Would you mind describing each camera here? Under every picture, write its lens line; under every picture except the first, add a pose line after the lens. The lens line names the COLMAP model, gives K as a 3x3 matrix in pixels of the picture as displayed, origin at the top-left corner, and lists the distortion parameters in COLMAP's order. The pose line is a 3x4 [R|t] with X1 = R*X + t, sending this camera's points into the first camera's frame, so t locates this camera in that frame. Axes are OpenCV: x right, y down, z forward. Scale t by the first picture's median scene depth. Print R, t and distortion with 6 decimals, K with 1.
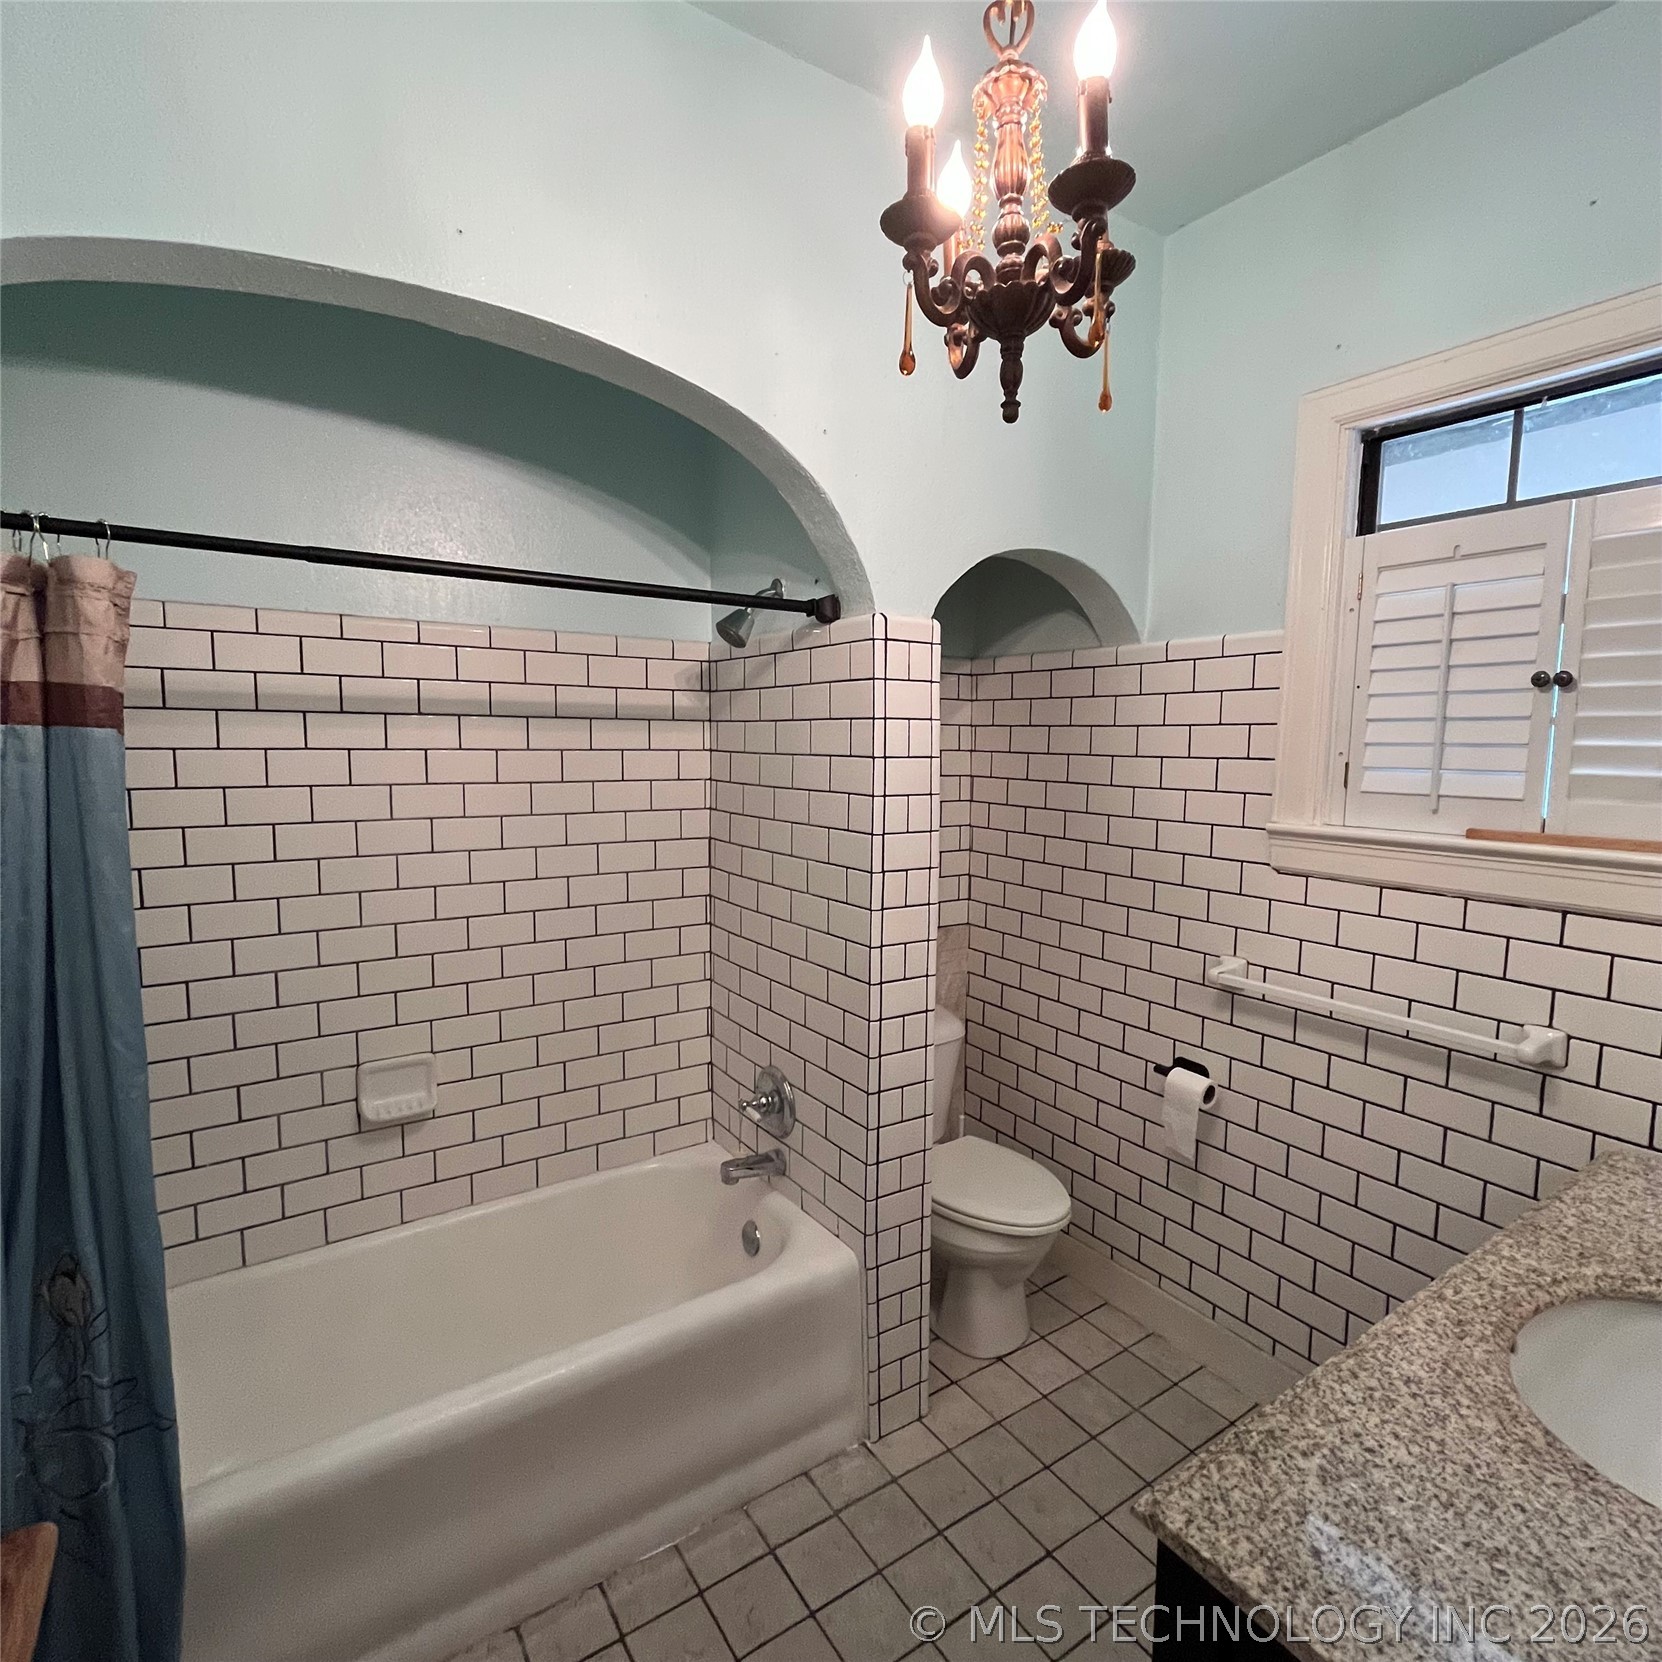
lens RADIAL K [[906.8, 0, 838.1], [0, 906.8, 834.3], [0, 0, 1]] dist [-0.001733, 0.000873]
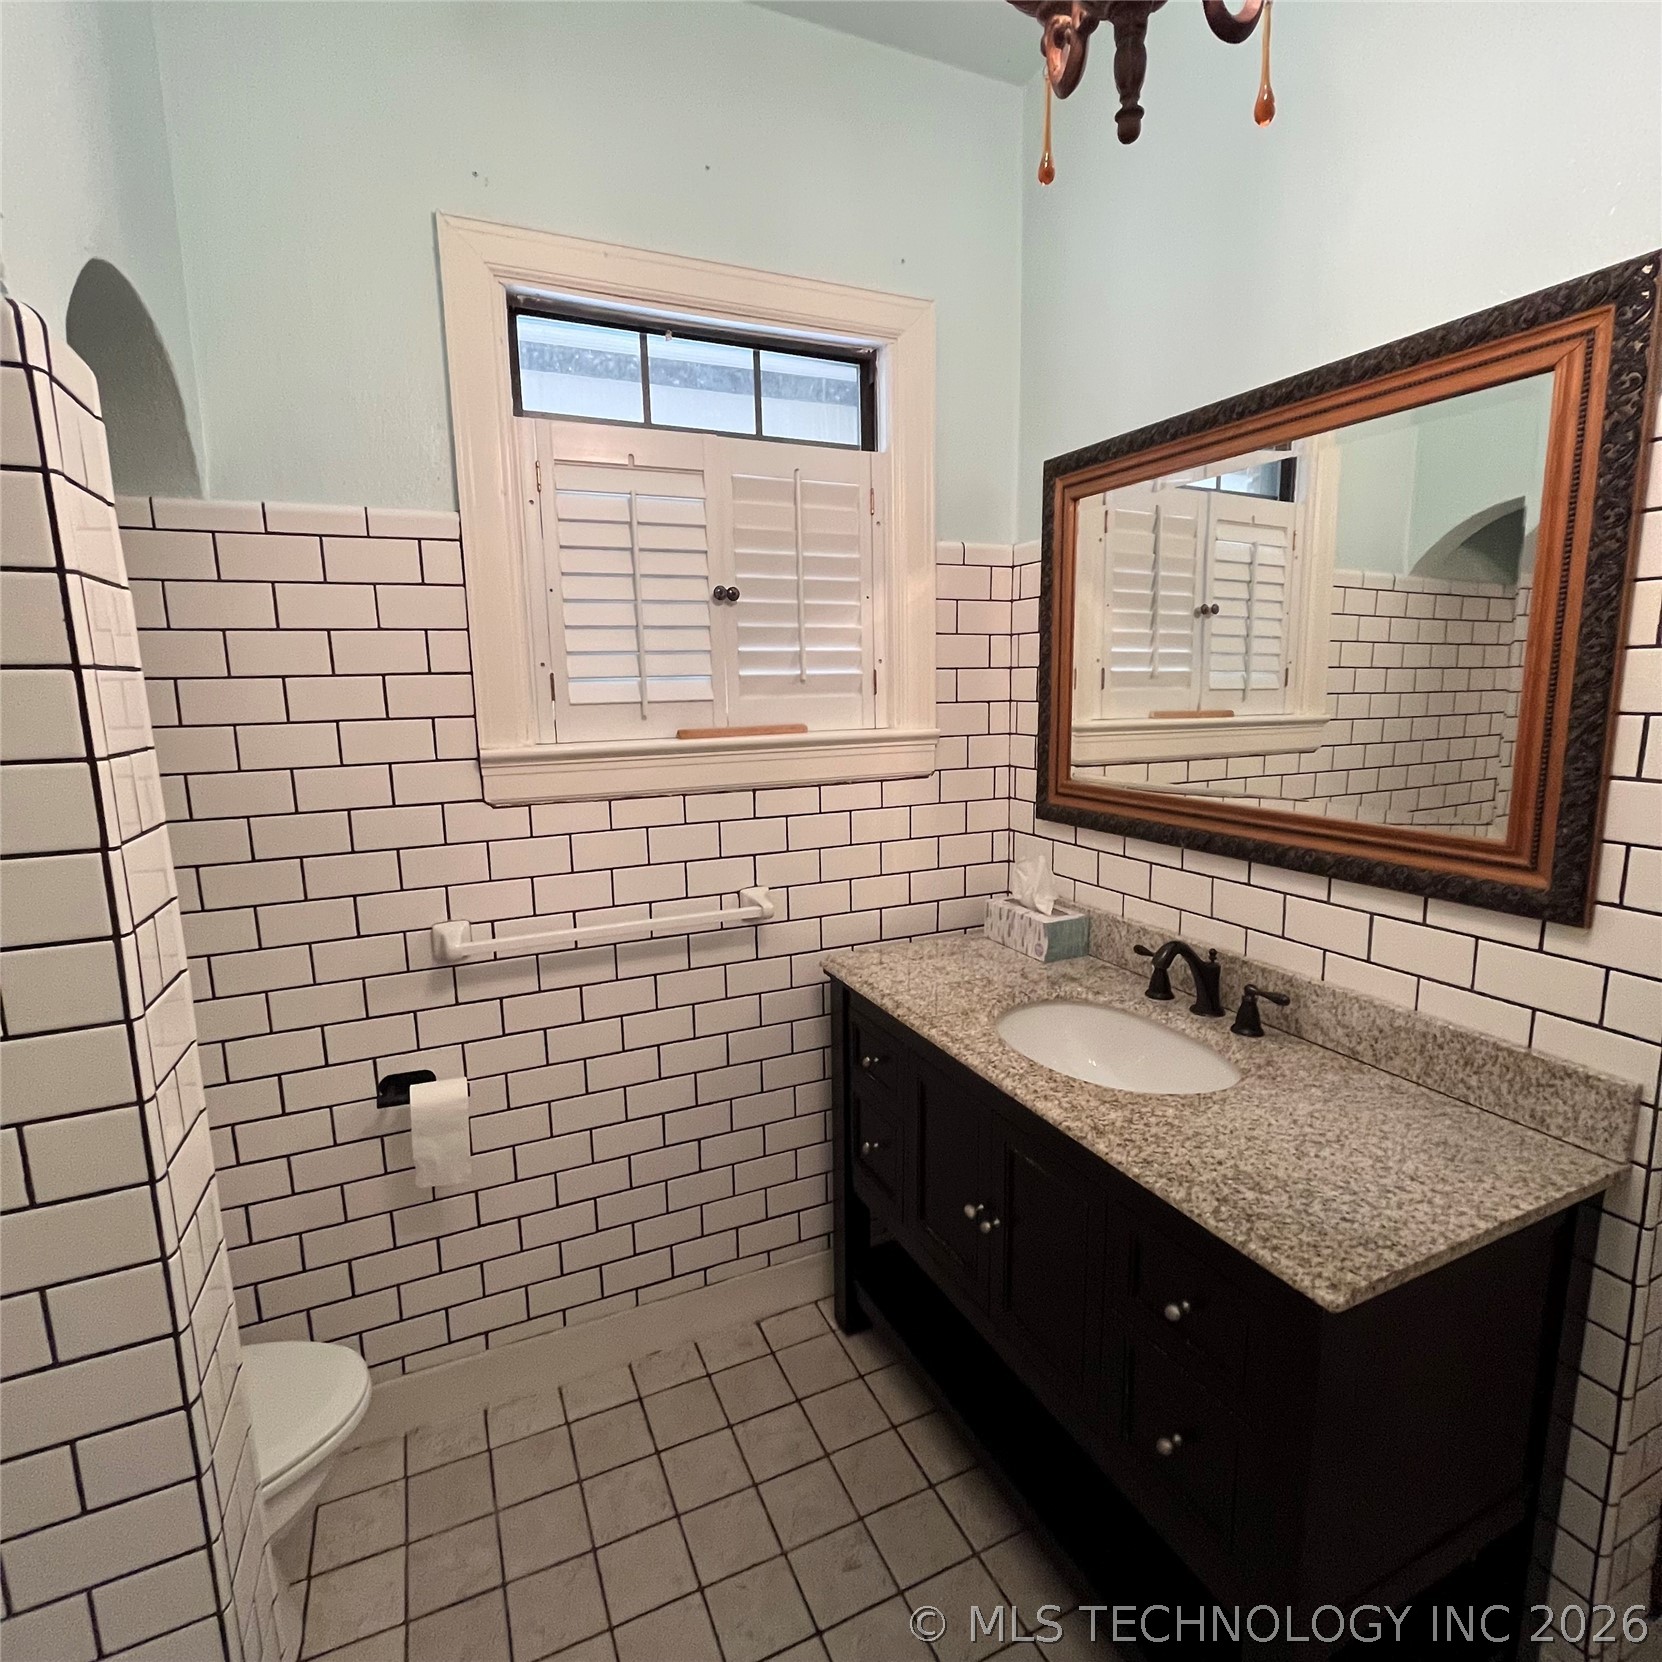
lens RADIAL K [[906.8, 0, 837.6], [0, 906.8, 831.7], [0, 0, 1]] dist [-0.001733, 0.000873]
pose [[0.154835, -0.177561, 0.971853, -0.318288], [0.122823, 0.979544, 0.159398, -0.033793], [-0.980276, 0.094685, 0.173476, 0.584855]]
